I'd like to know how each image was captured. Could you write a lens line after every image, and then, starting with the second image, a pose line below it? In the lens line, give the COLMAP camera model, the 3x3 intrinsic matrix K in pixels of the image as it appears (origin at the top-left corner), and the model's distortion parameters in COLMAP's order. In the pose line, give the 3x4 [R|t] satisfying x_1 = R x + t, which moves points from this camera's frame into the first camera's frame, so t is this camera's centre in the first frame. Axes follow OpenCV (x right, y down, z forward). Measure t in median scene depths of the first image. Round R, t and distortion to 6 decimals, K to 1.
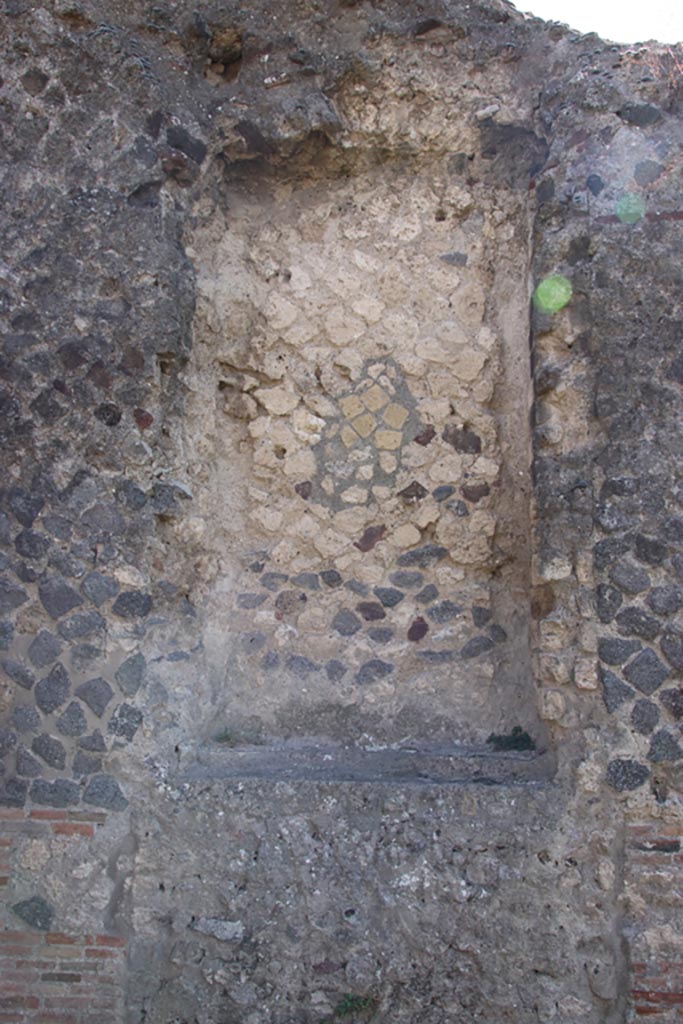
lens RADIAL K [[1049.7, 0, 341.3], [0, 1049.7, 512.9], [0, 0, 1]] dist [-0.006985, 0.000000]
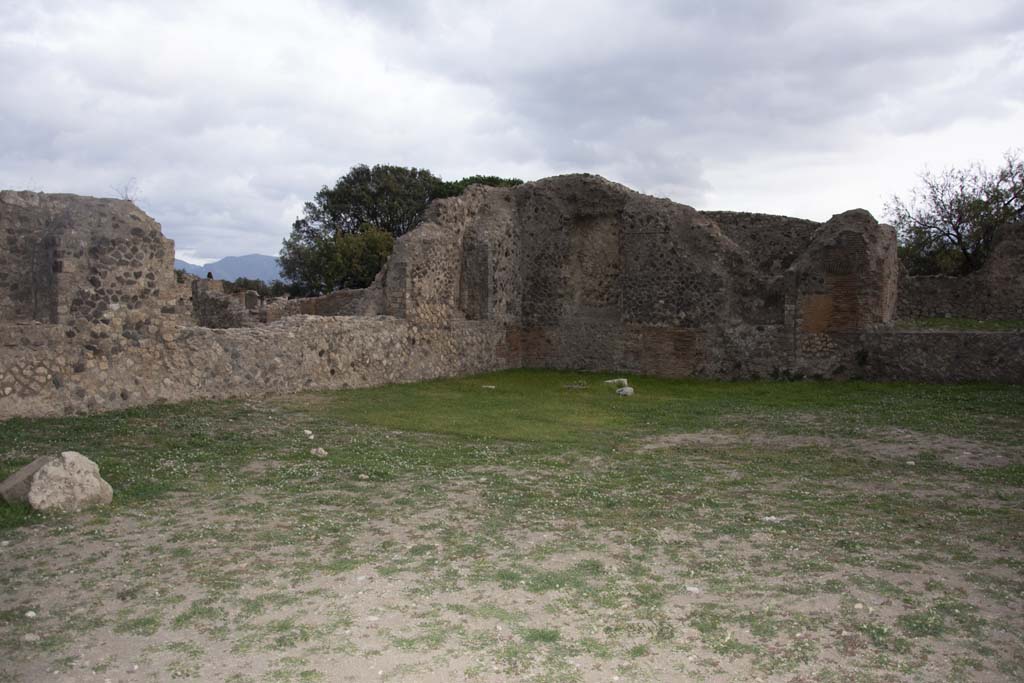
lens RADIAL K [[824.2, 0, 511.8], [0, 824.2, 339.2], [0, 0, 1]] dist [-0.083187, 0.026874]
pose [[0.915755, 0.003495, -0.401721, 1.443707], [0.066424, 0.984882, 0.159988, -0.445184], [0.396207, -0.173193, 0.901678, -3.450510]]
